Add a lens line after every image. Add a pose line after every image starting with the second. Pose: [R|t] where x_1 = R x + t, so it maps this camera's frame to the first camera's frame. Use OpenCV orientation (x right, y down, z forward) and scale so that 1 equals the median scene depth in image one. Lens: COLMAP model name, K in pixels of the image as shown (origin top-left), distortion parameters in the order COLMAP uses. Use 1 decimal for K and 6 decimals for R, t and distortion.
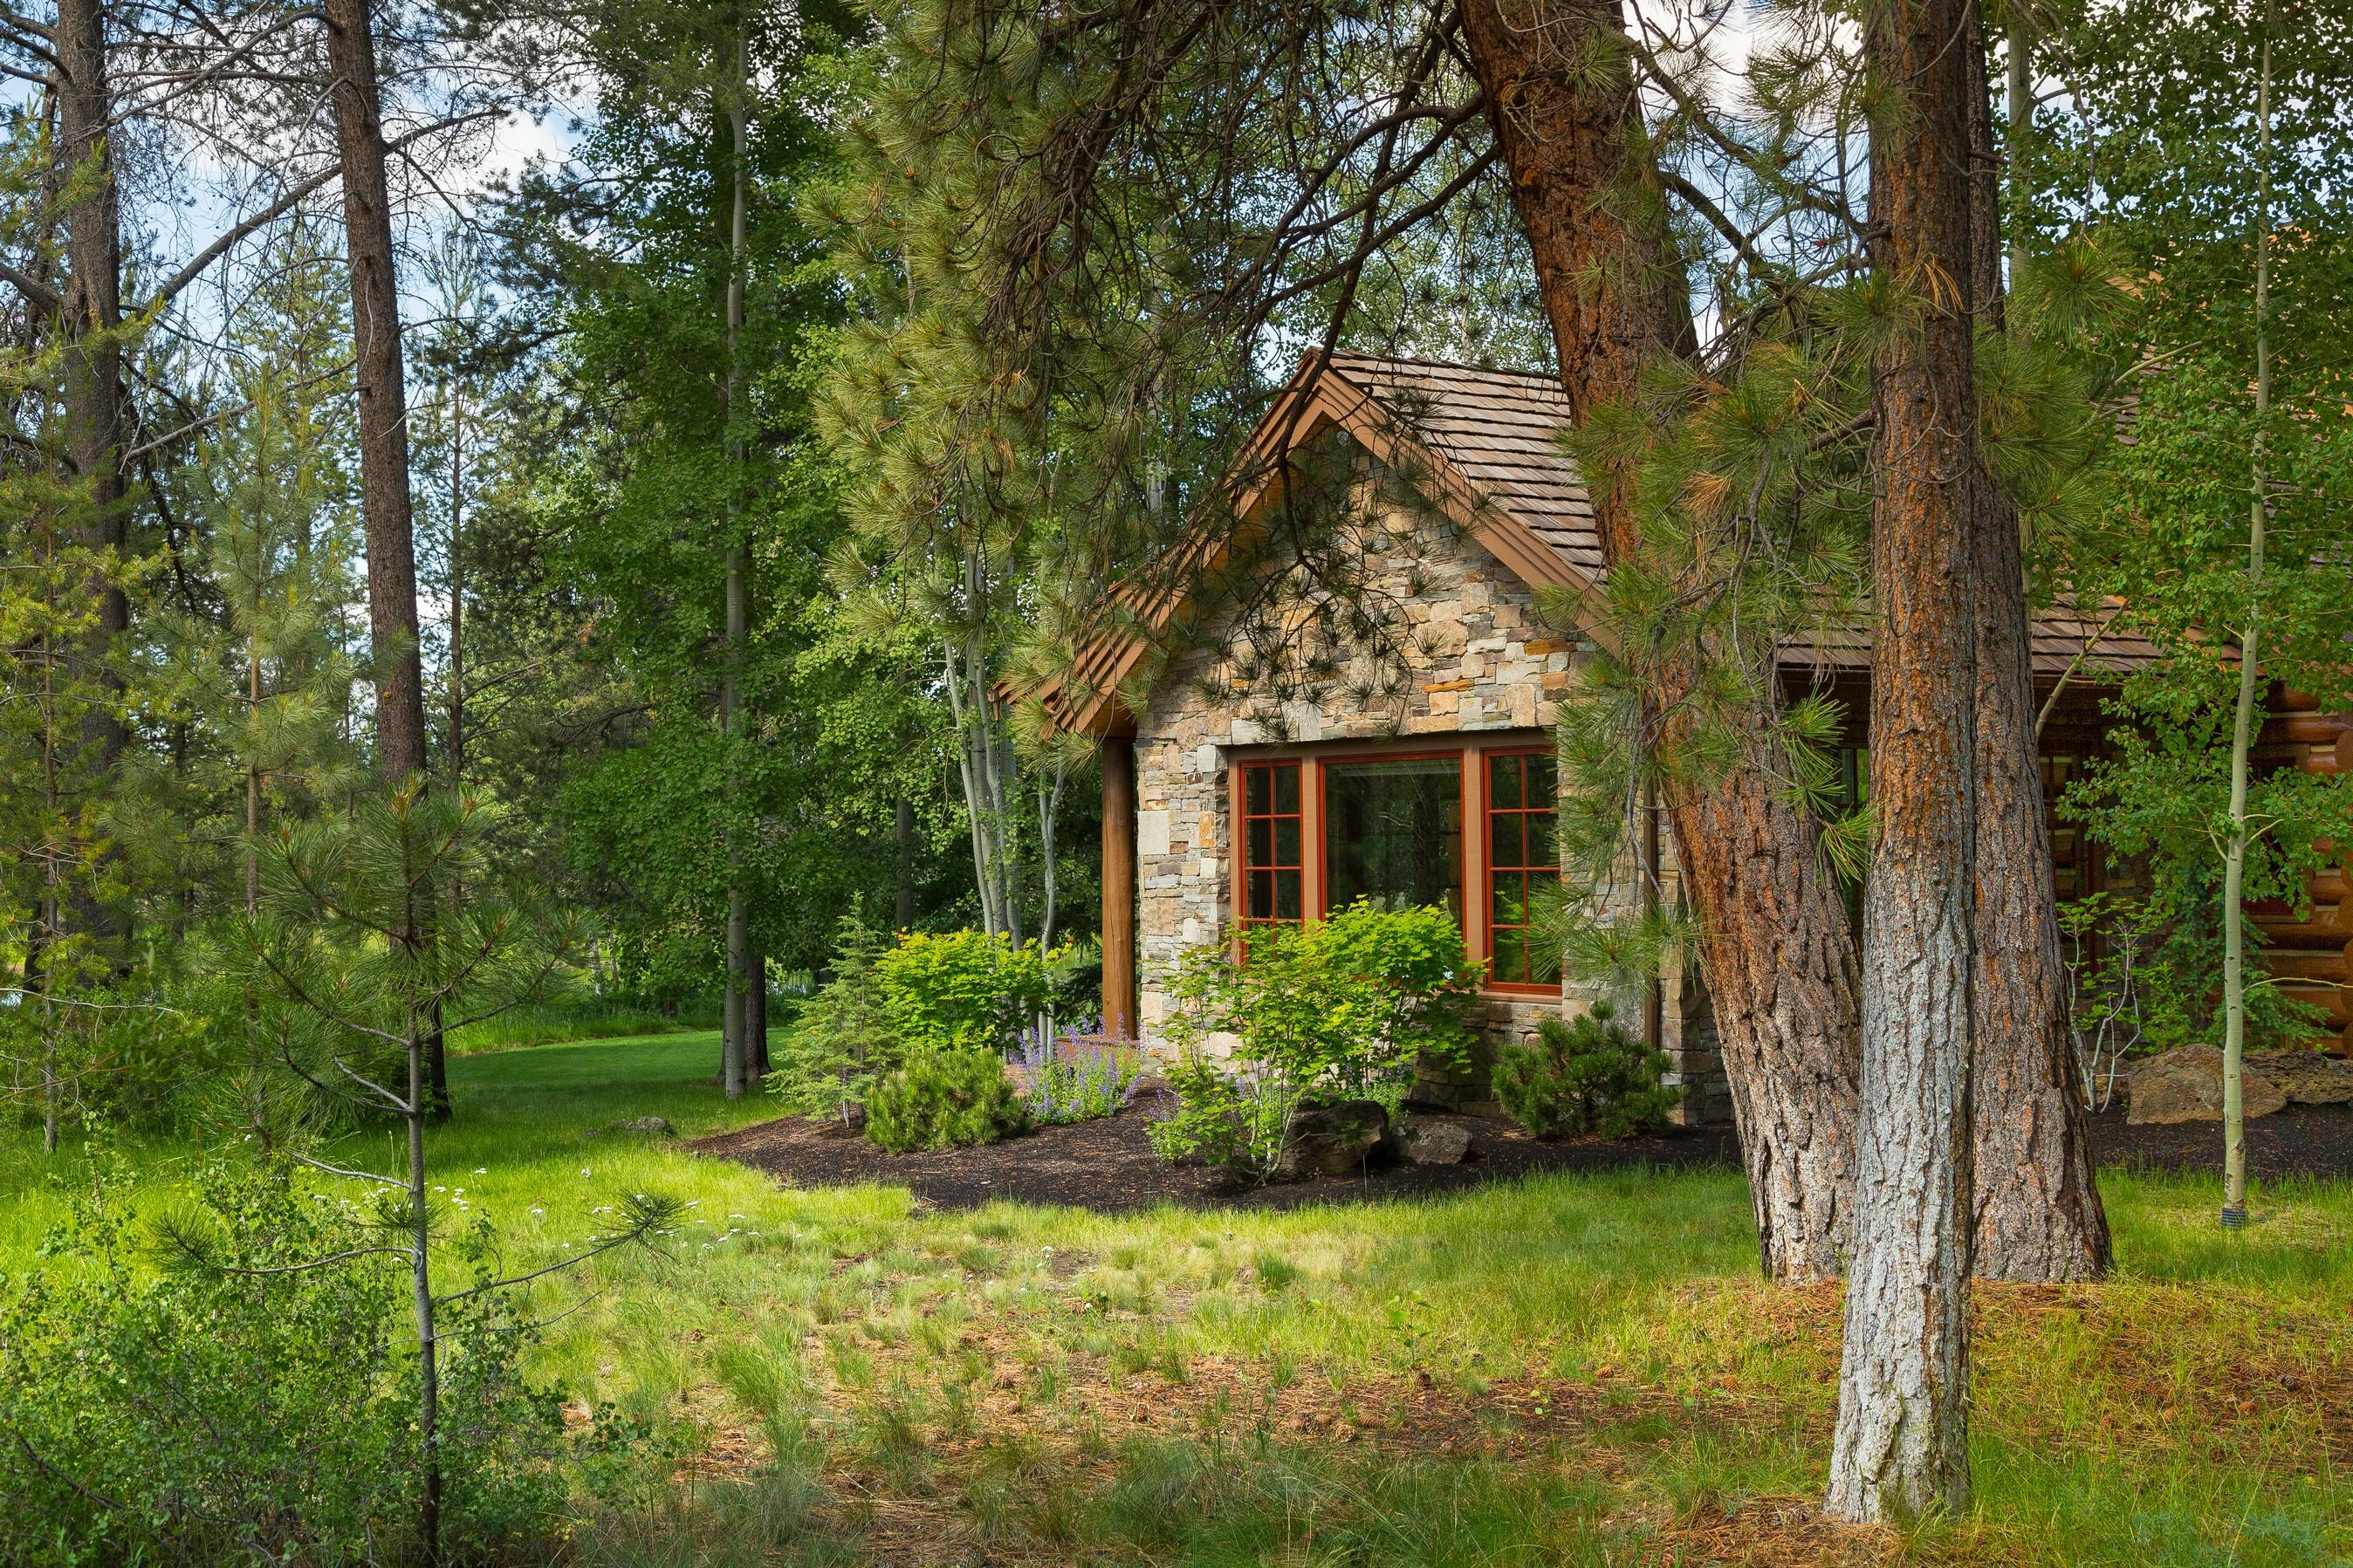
lens RADIAL K [[2845.3, 0, 1163.7], [0, 2845.3, 785.6], [0, 0, 1]] dist [0.033533, 0.000000]
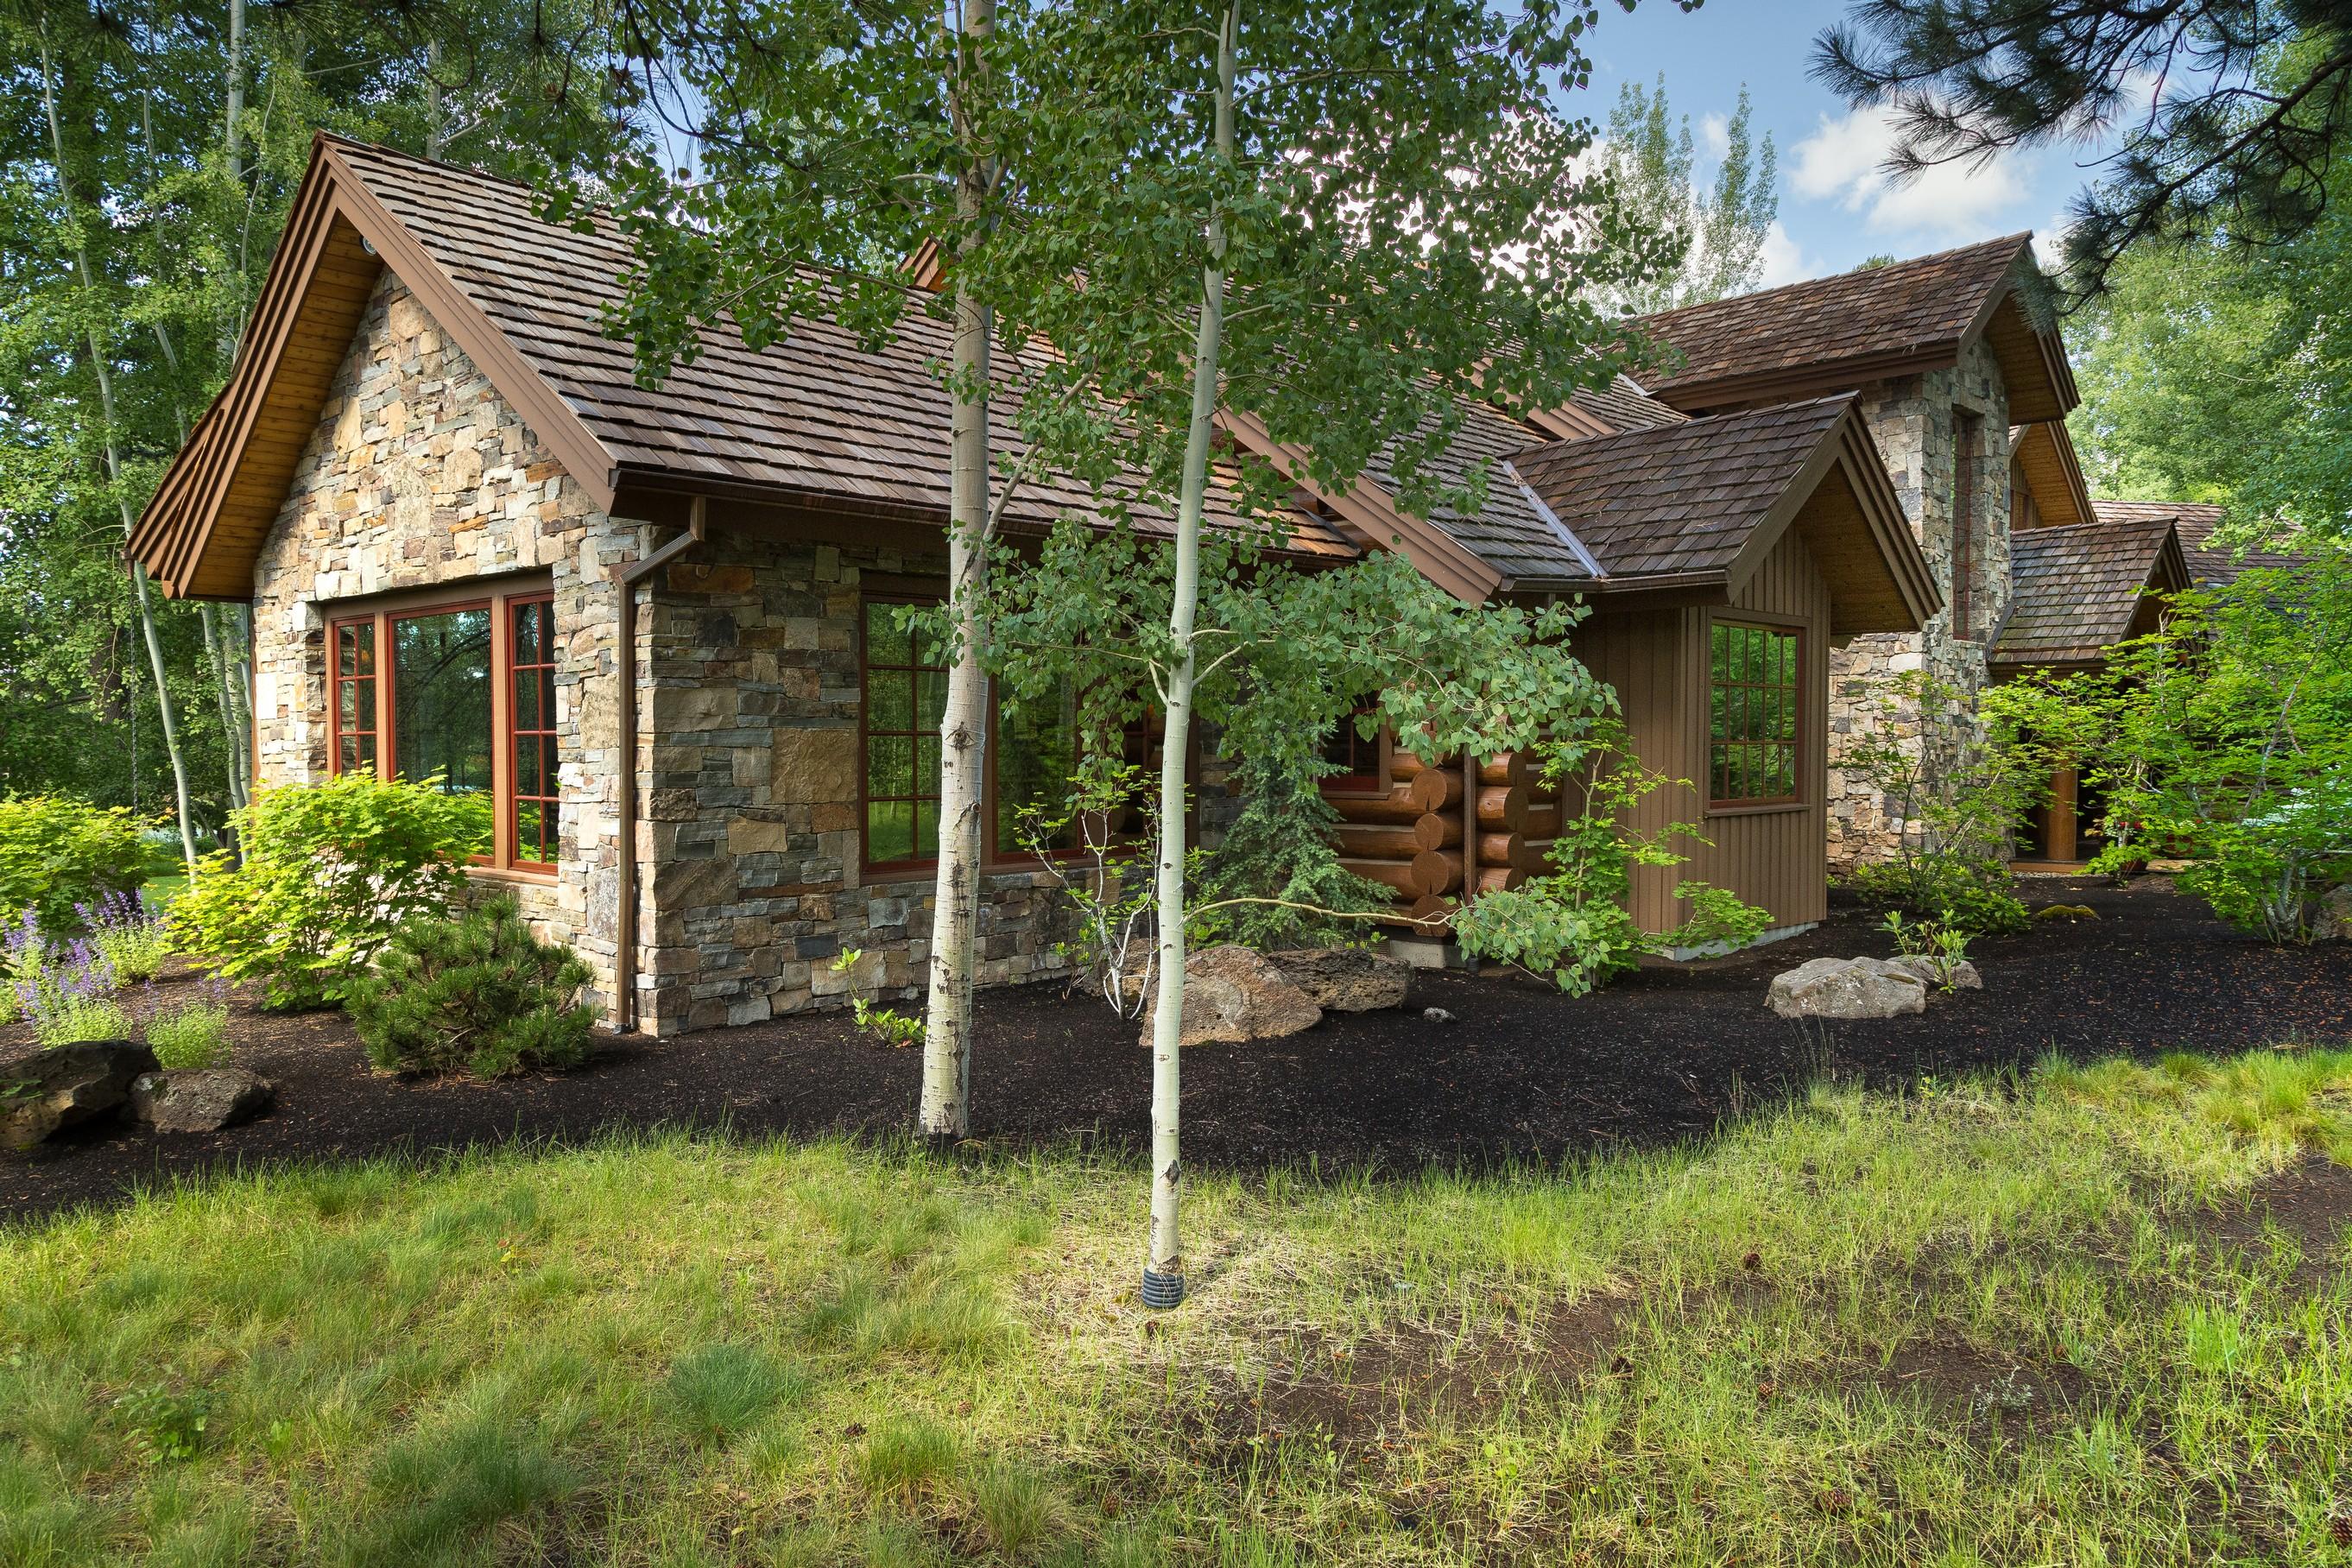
lens RADIAL K [[1611.1, 0, 1186.7], [0, 1611.1, 786.1], [0, 0, 1]] dist [0.012586, 0.004088]
pose [[0.976854, 0.008906, 0.213721, 0.212697], [-0.018677, 0.998868, 0.043743, 0.020016], [-0.213090, -0.046722, 0.975915, 0.464944]]
